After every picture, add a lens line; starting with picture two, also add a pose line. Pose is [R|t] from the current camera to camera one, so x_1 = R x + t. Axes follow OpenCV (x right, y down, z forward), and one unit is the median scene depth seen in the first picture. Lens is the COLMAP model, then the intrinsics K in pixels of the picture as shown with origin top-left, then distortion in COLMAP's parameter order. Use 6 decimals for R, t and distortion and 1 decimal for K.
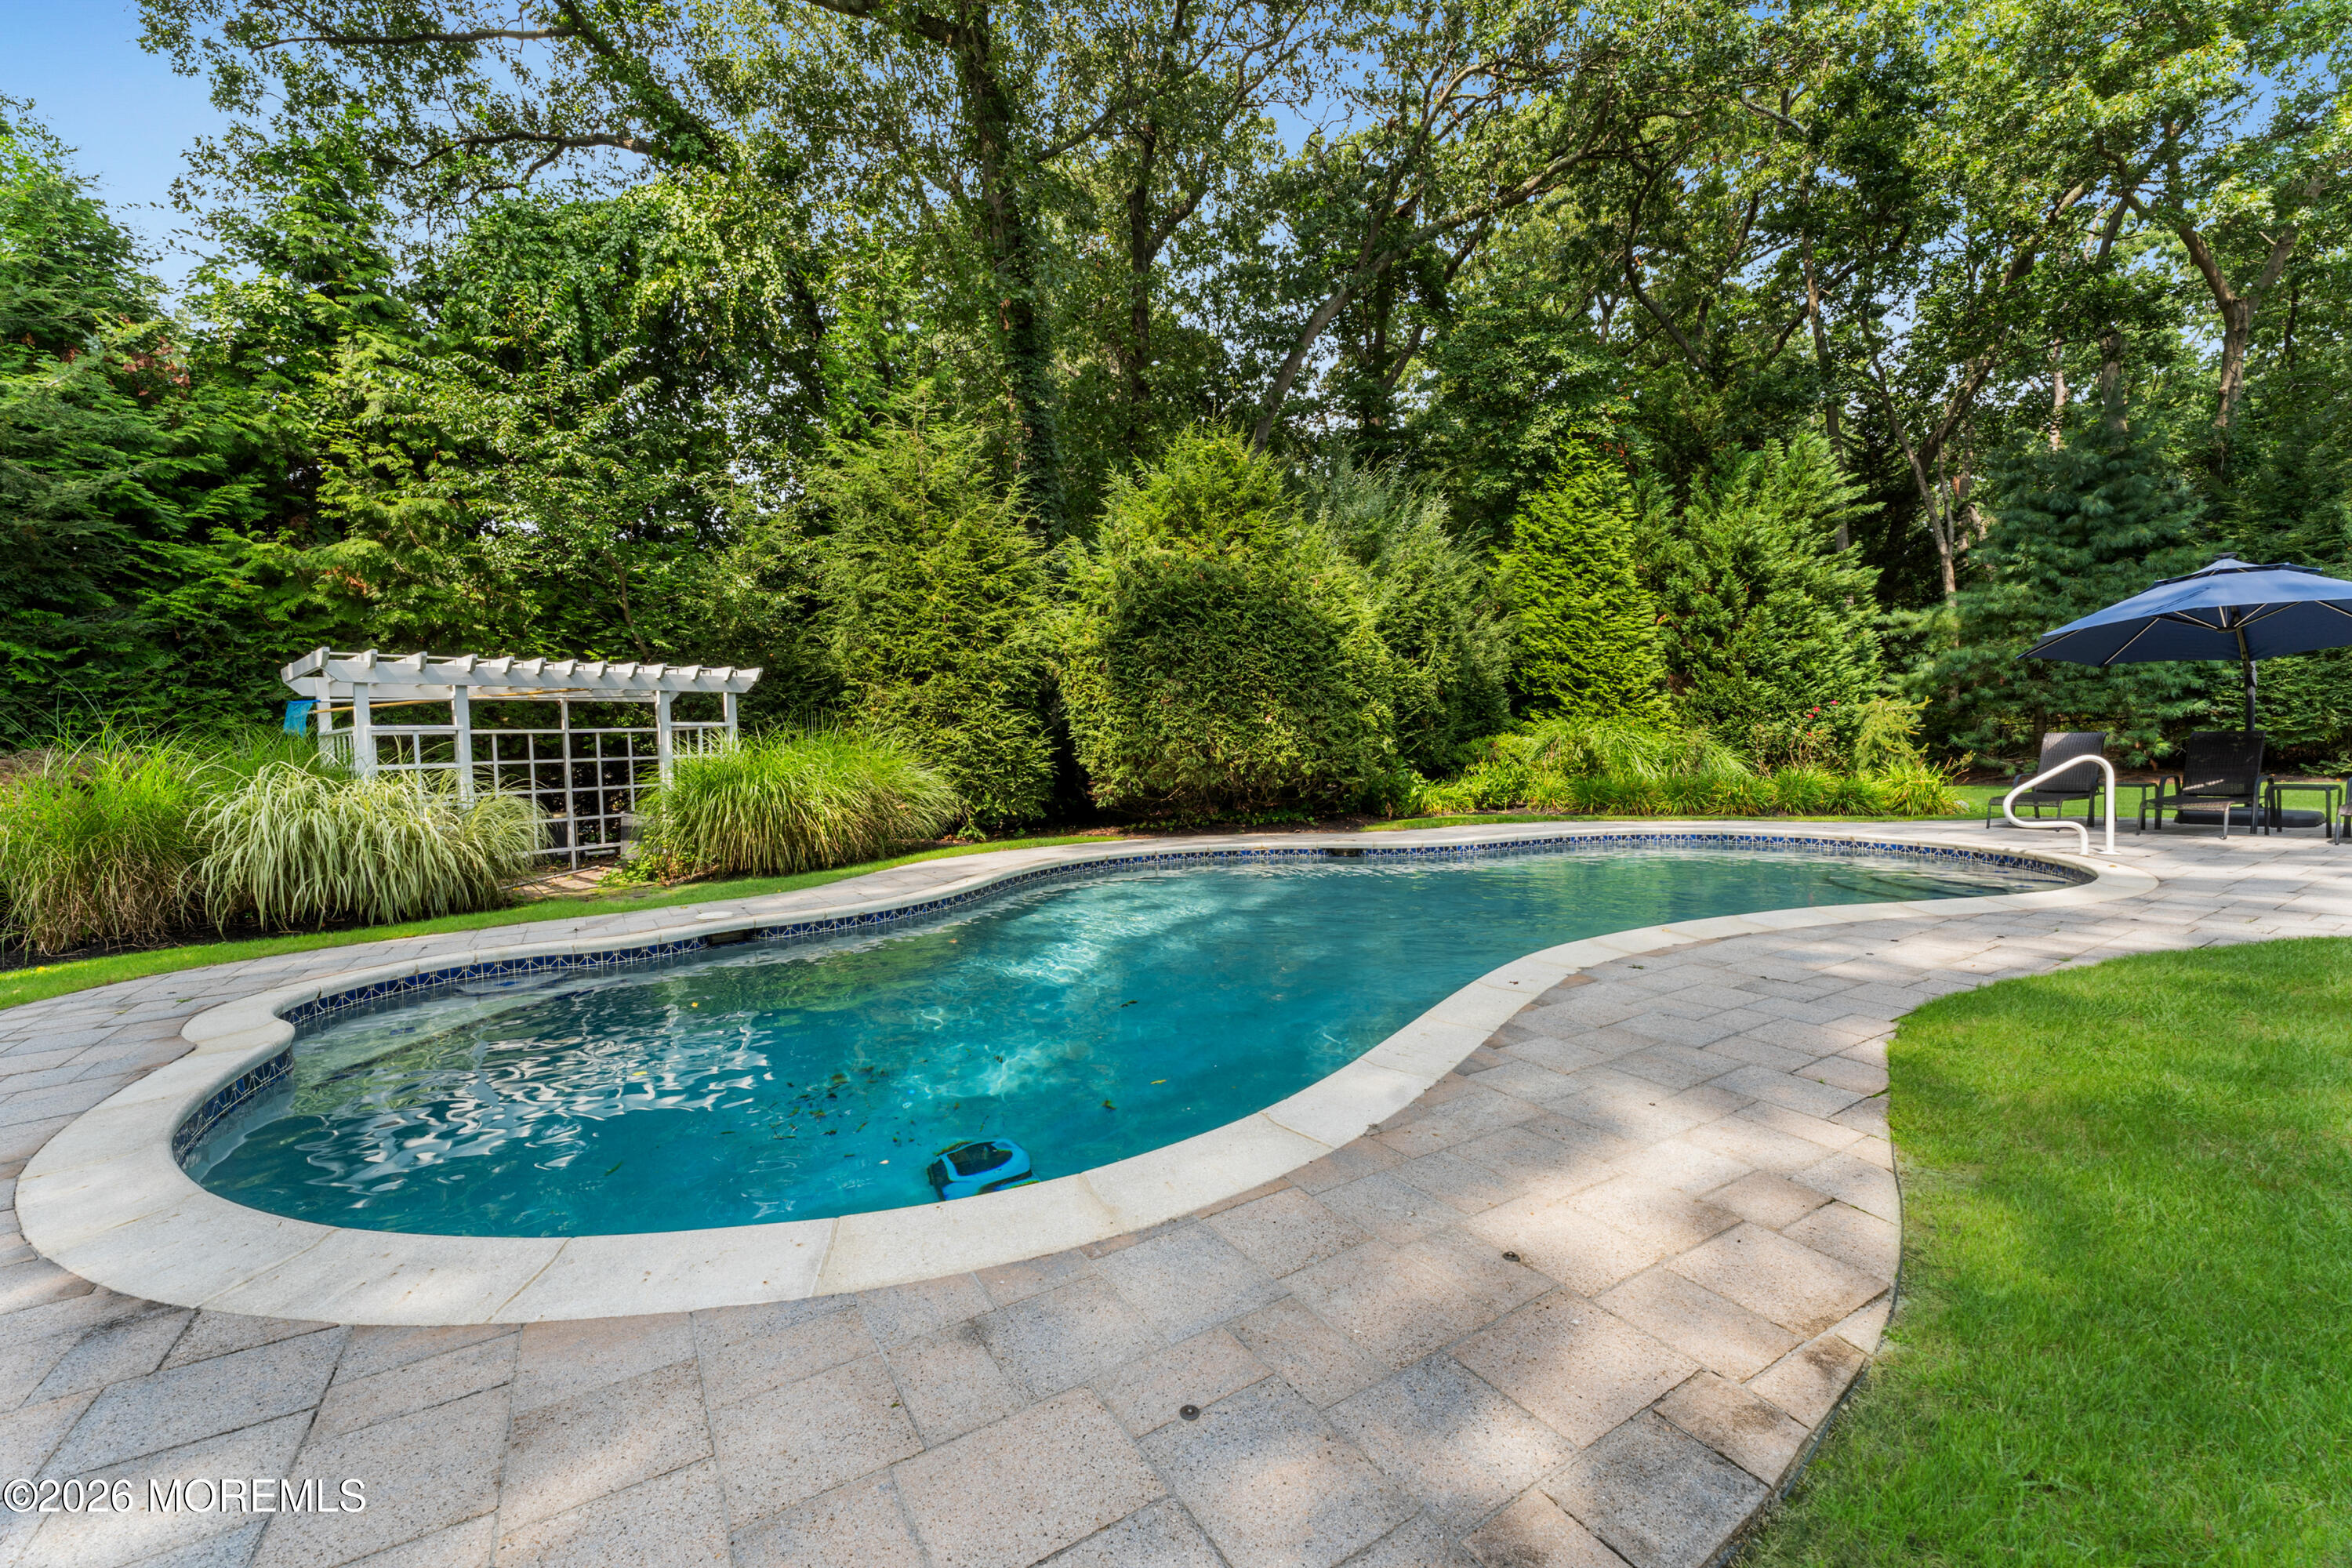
lens RADIAL K [[958.6, 0, 1166.5], [0, 958.6, 779.4], [0, 0, 1]] dist [0.004527, 0.000441]
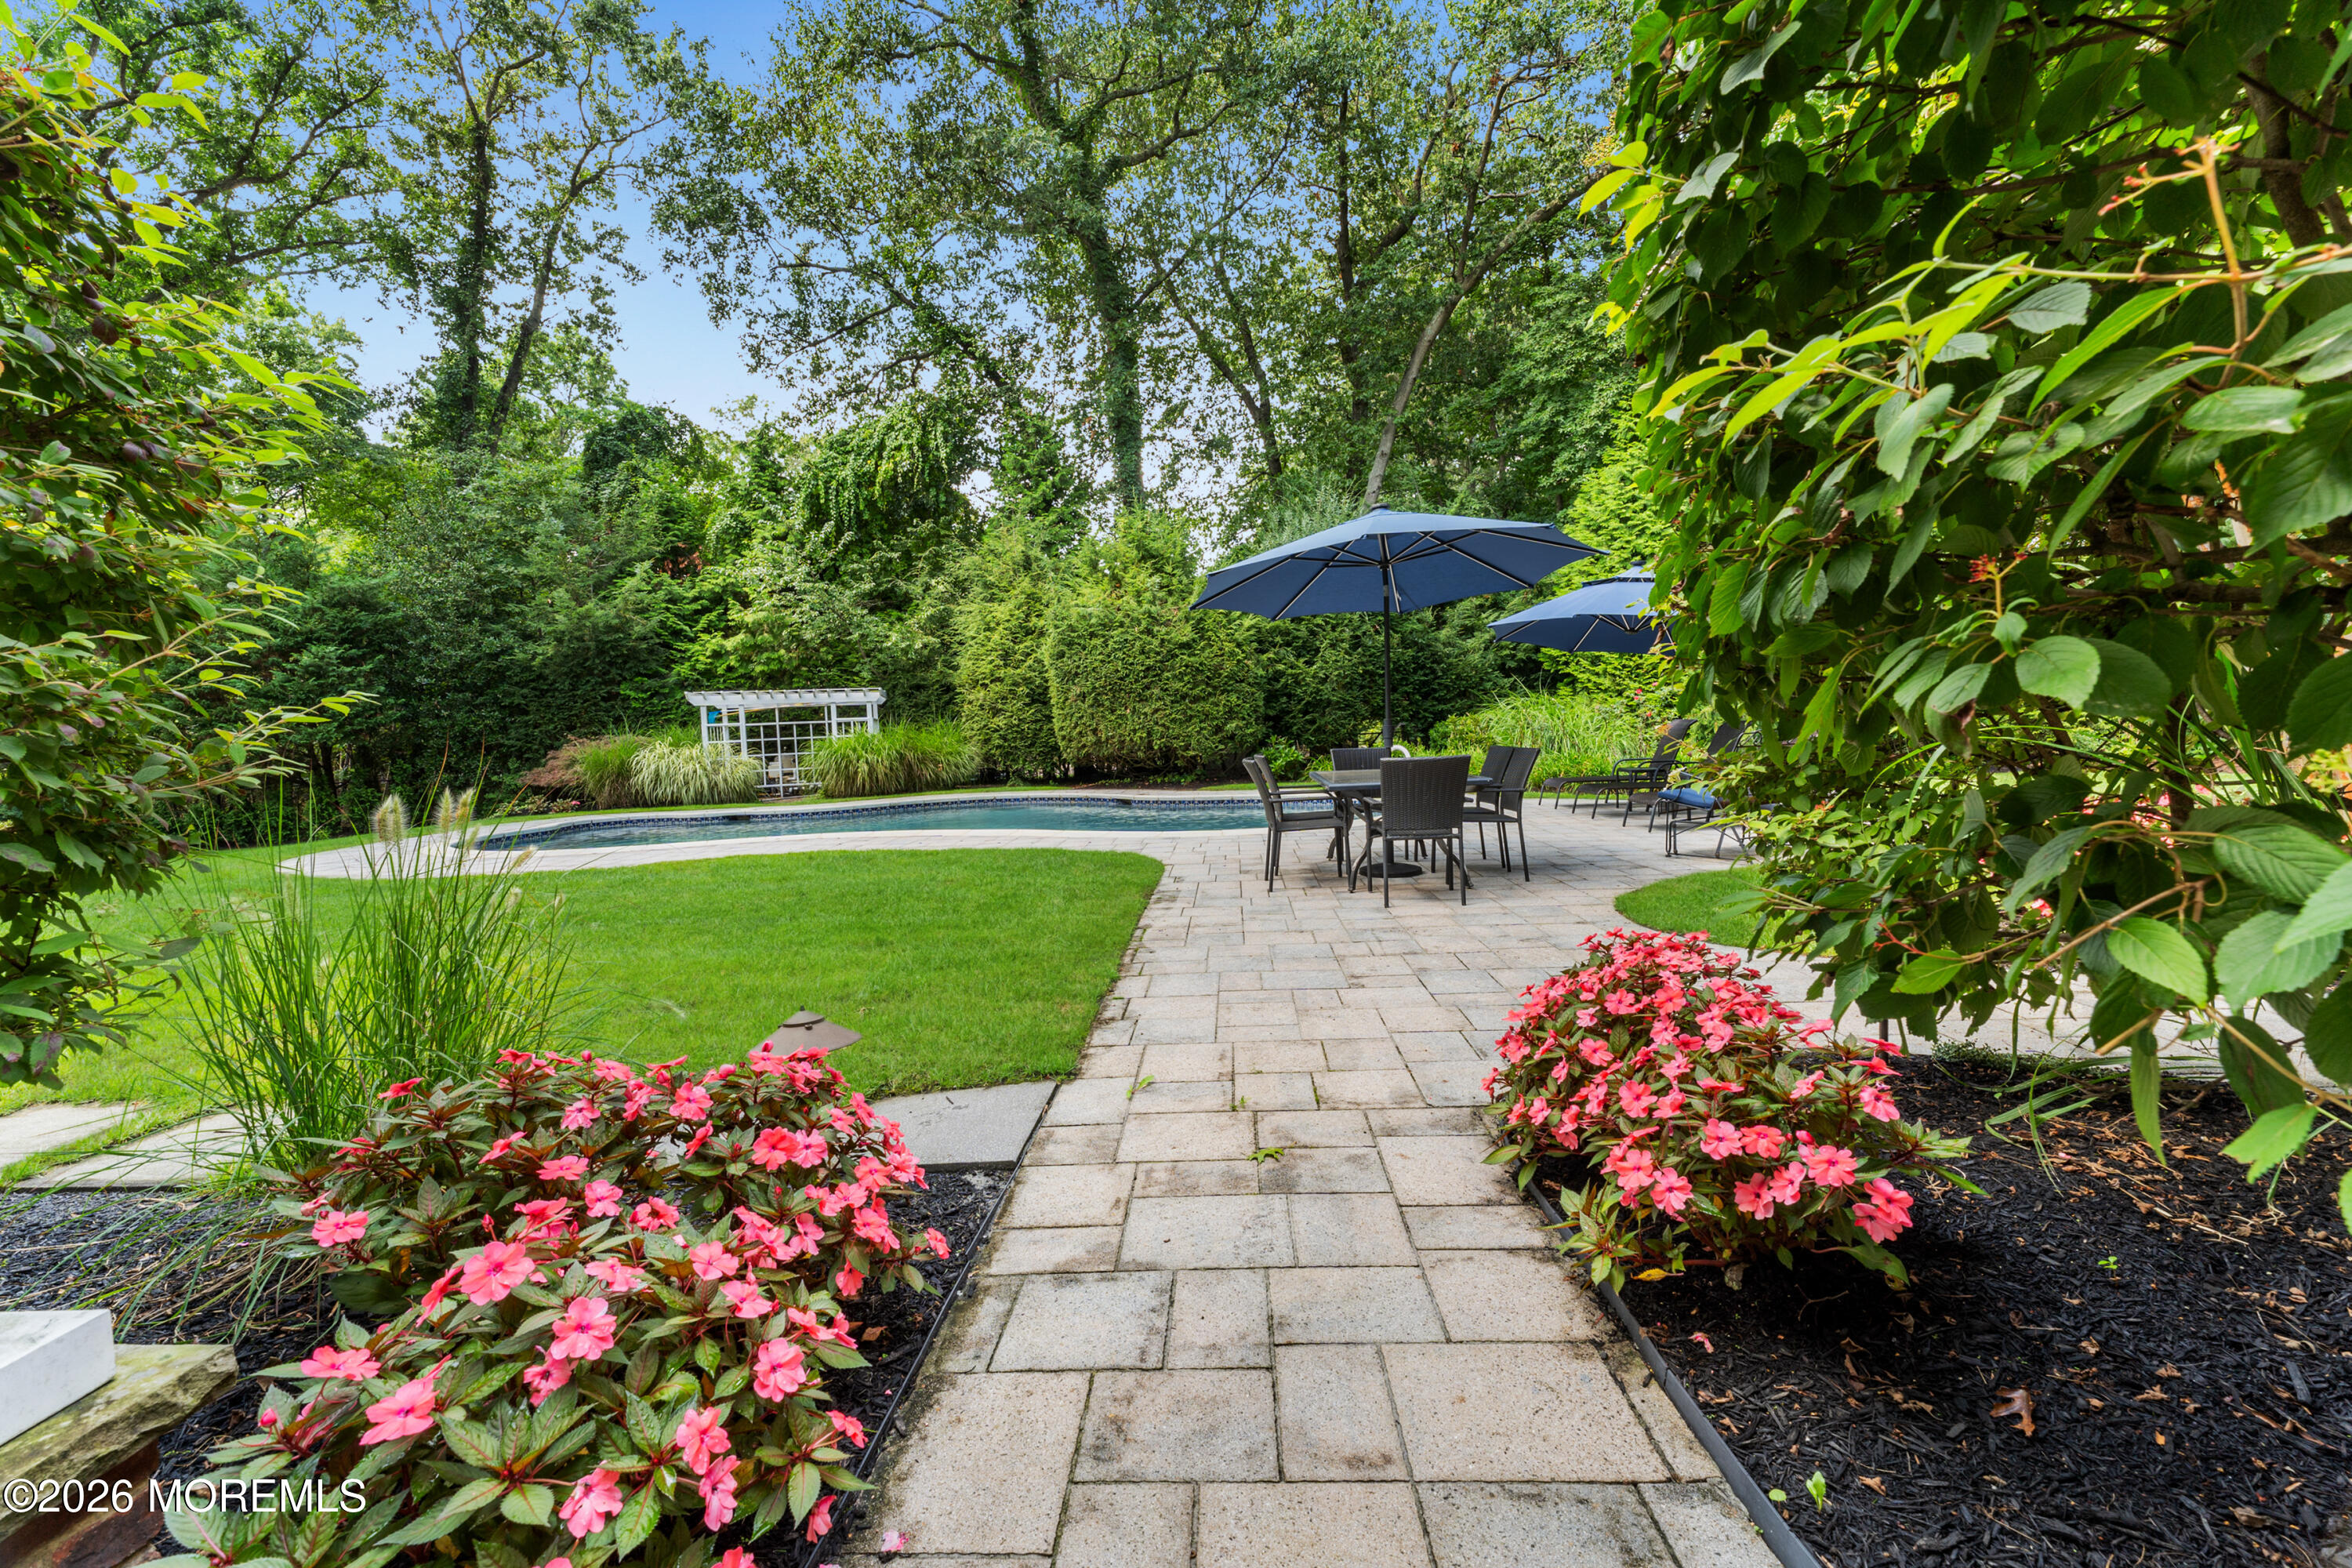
lens RADIAL K [[952.6, 0, 1179.0], [0, 952.6, 781.8], [0, 0, 1]] dist [0.001471, 0.000190]
pose [[0.815345, 0.033701, -0.577994, 0.711233], [-0.006829, 0.998795, 0.048603, -0.018216], [0.578935, -0.035681, 0.814592, -0.104801]]
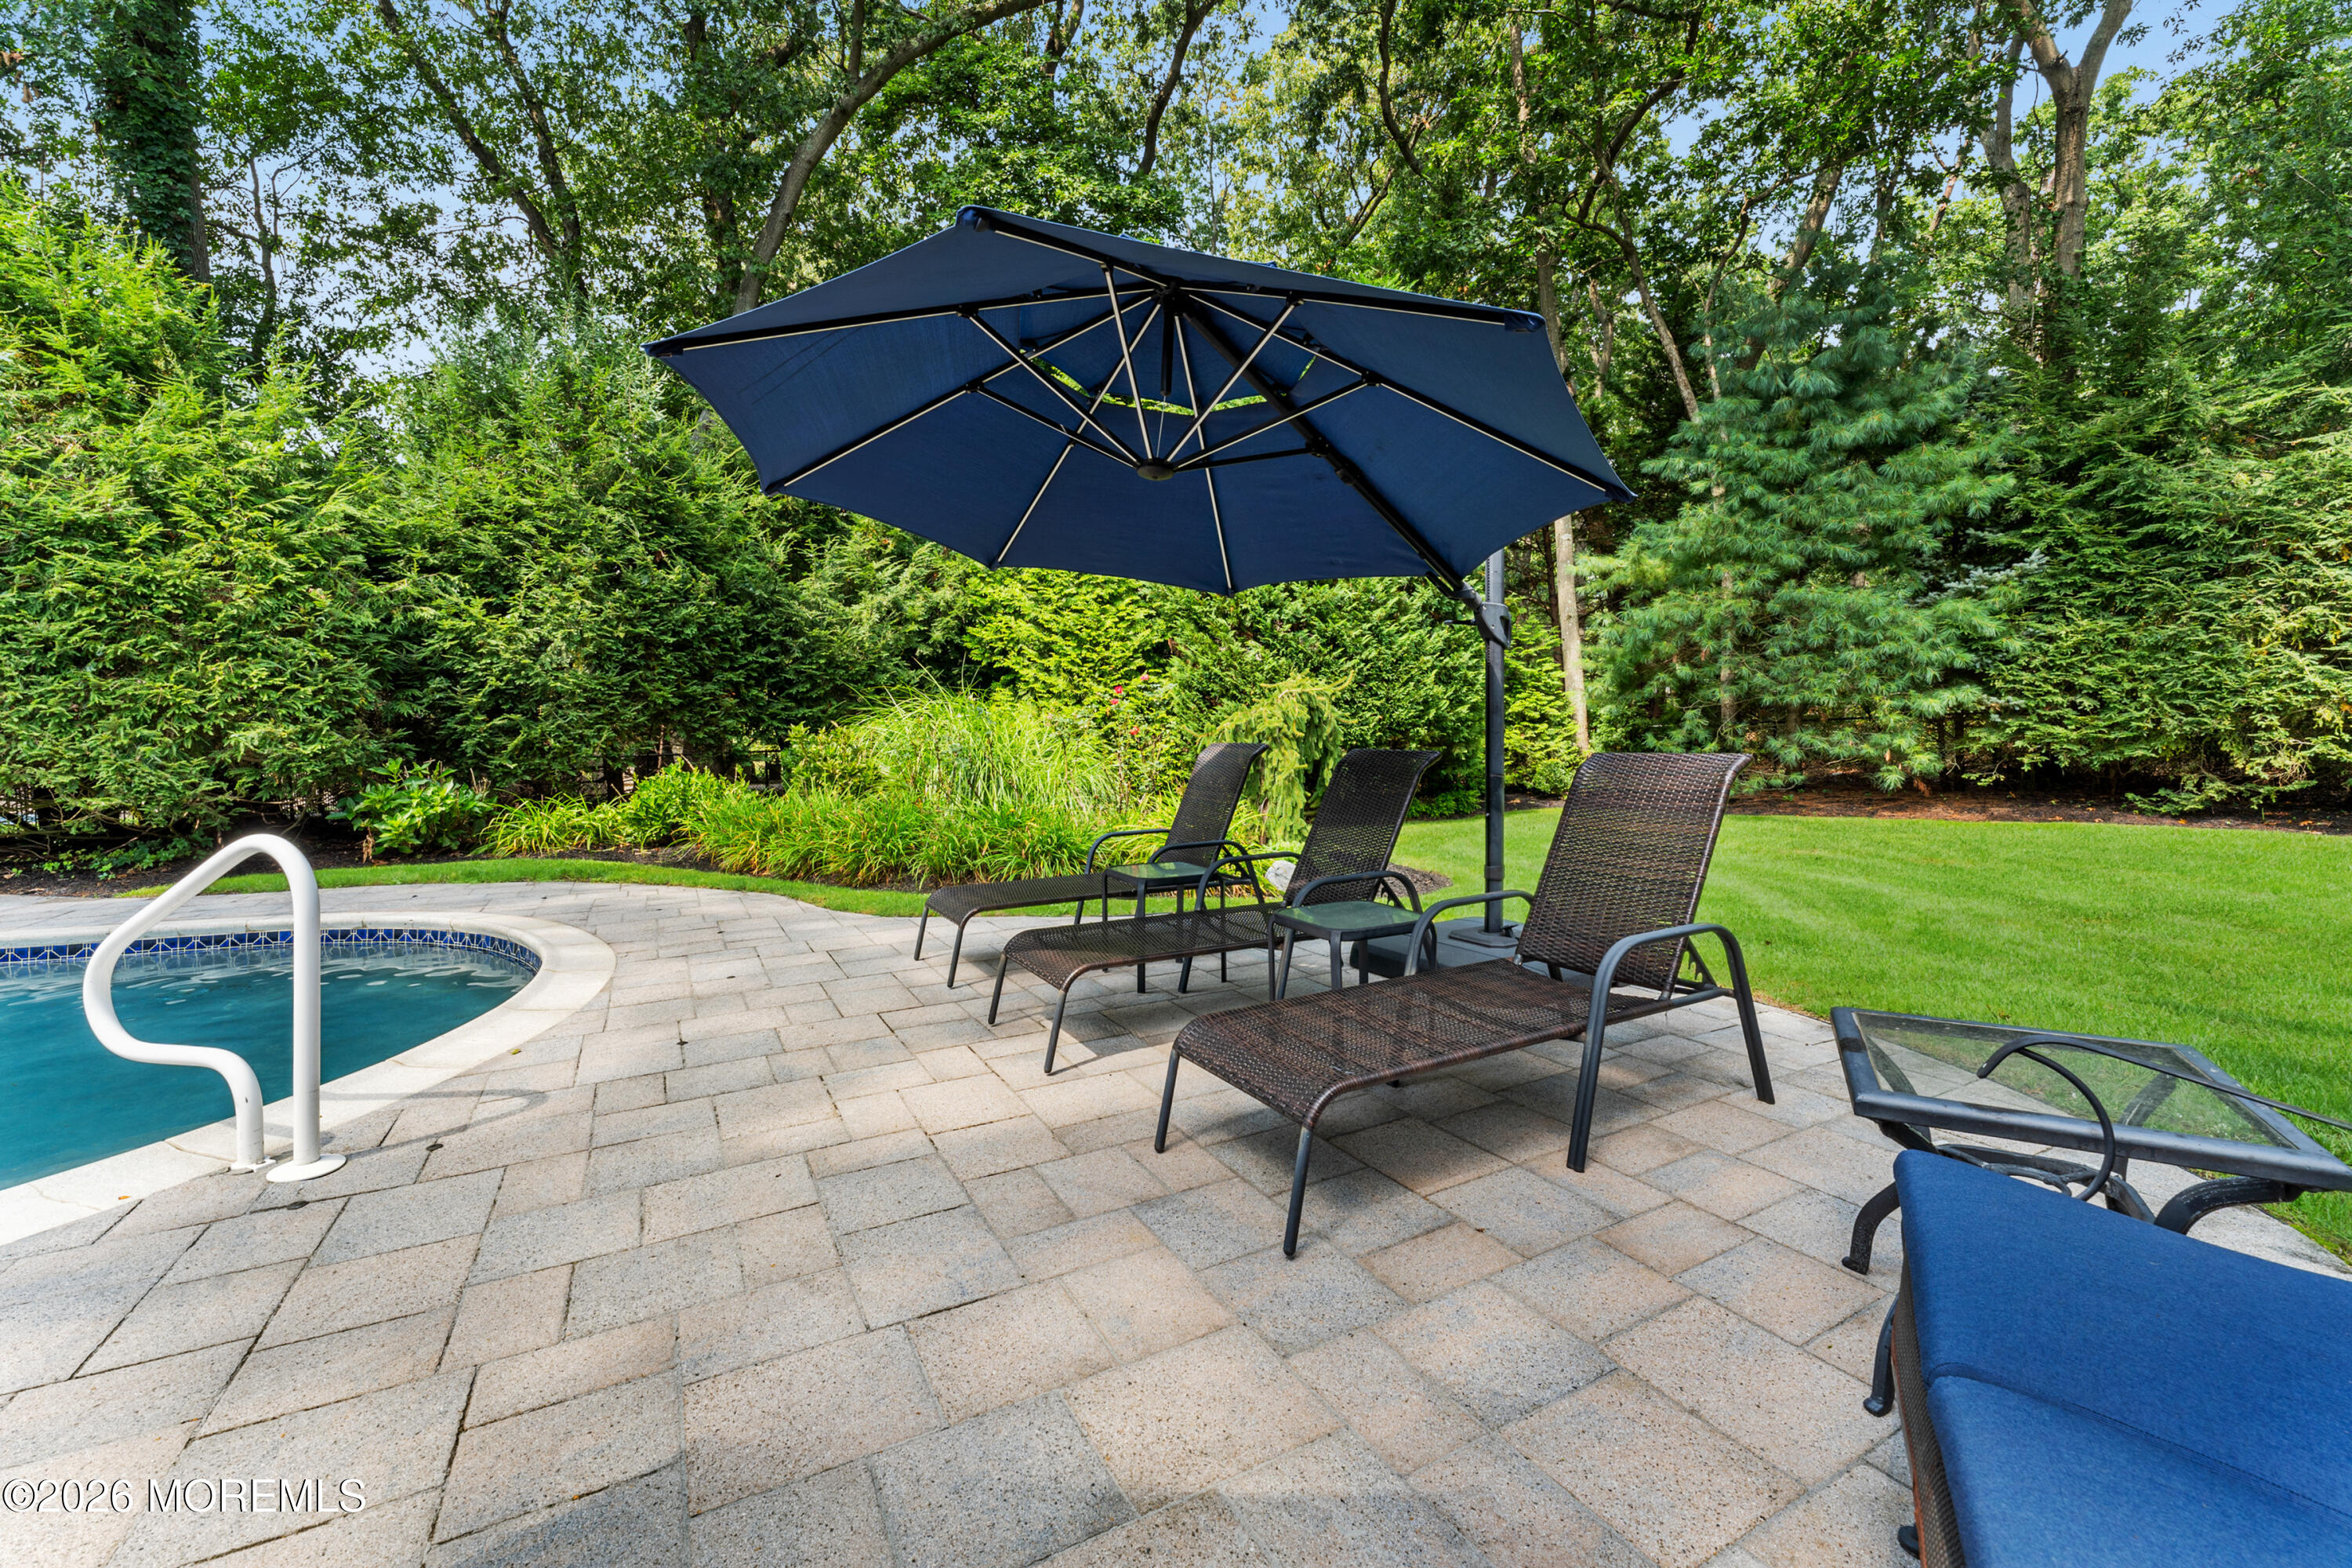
lens RADIAL K [[952.8, 0, 1176.1], [0, 952.8, 754.5], [0, 0, 1]] dist [0.001609, 0.000043]
pose [[0.997546, 0.019003, -0.067393, 0.613345], [-0.019382, 0.999800, -0.004966, -0.026067], [0.067285, 0.006260, 0.997714, 0.354745]]
